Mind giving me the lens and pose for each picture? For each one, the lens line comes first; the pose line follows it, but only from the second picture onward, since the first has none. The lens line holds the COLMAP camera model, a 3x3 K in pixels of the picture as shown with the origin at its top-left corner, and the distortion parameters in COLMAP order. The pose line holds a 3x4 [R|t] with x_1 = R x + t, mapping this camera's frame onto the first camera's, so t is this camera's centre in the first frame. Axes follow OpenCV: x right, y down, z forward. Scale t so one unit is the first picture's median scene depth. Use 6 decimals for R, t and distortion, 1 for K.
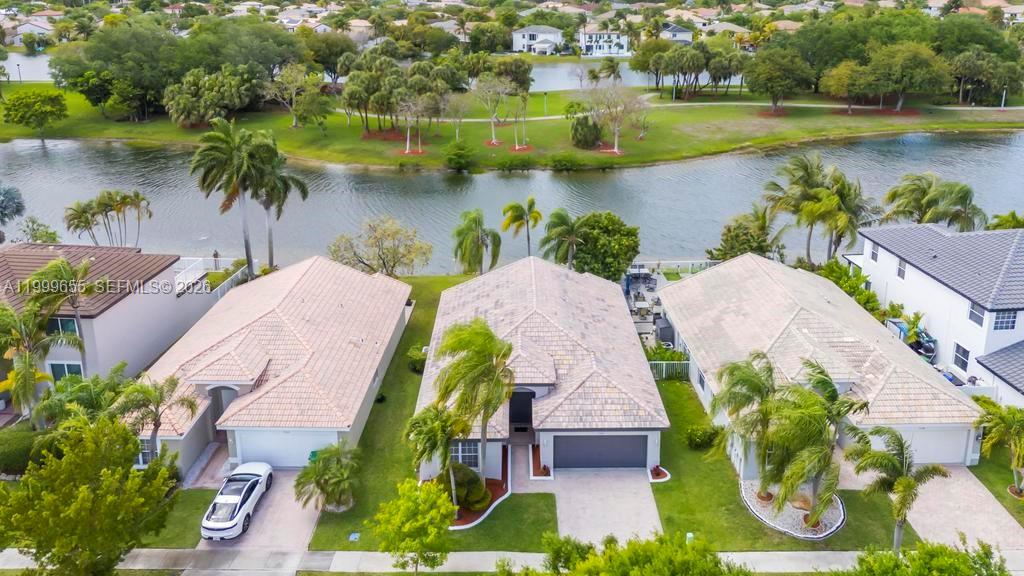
lens RADIAL K [[778.6, 0, 516.1], [0, 778.6, 198.3], [0, 0, 1]] dist [0.047908, -0.000719]
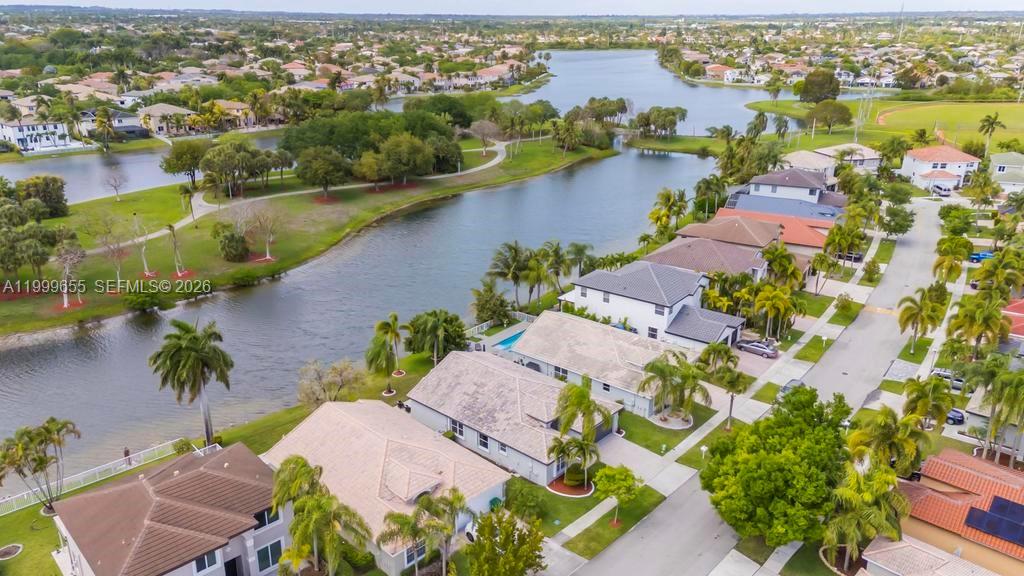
lens RADIAL K [[754.7, 0, 512.0], [0, 754.7, 288.0], [0, 0, 1]] dist [0.069545, 0.004168]
pose [[0.665656, -0.238399, 0.707155, -0.455542], [0.191055, 0.970461, 0.147323, -0.118609], [-0.721388, 0.037039, 0.691540, -0.041853]]
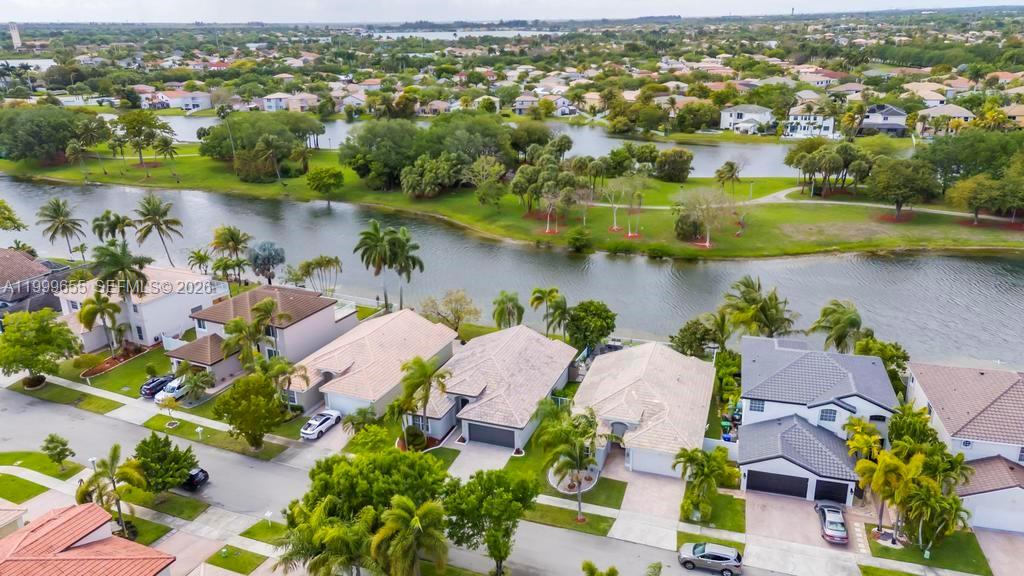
lens RADIAL K [[754.7, 0, 512.0], [0, 754.7, 288.0], [0, 0, 1]] dist [0.069545, 0.004168]
pose [[0.930558, 0.111732, -0.348681, 0.276139], [-0.088178, 0.992661, 0.082761, -0.067489], [0.355369, -0.046268, 0.933580, -0.243981]]
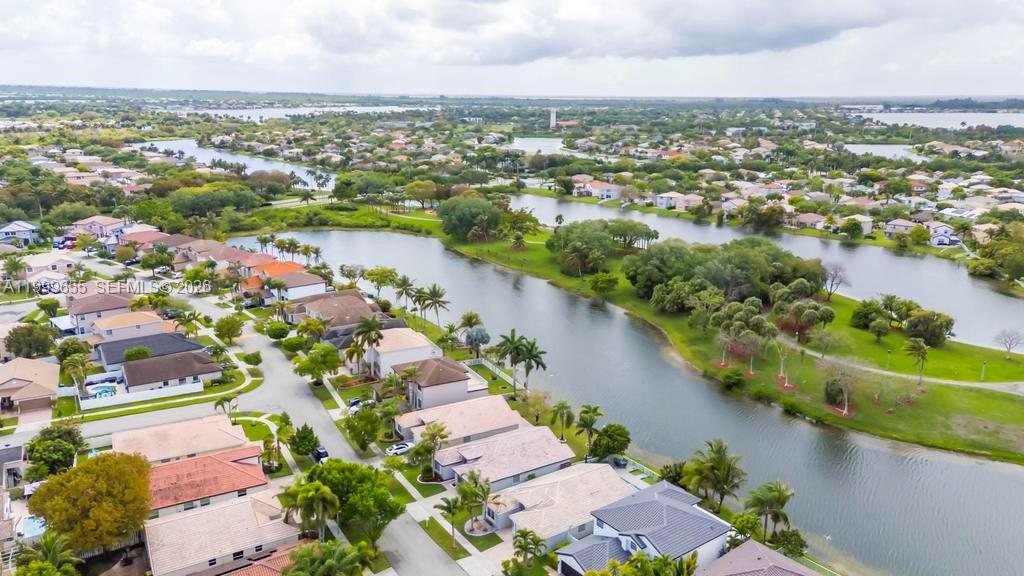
lens RADIAL K [[768.0, 0, 512.0], [0, 768.0, 288.0], [0, 0, 1]] dist [0.075093, 0.000150]
pose [[0.524816, 0.218143, -0.822789, 0.886568], [-0.241180, 0.965101, 0.102037, -0.267682], [0.816334, 0.144890, 0.559112, -0.210259]]
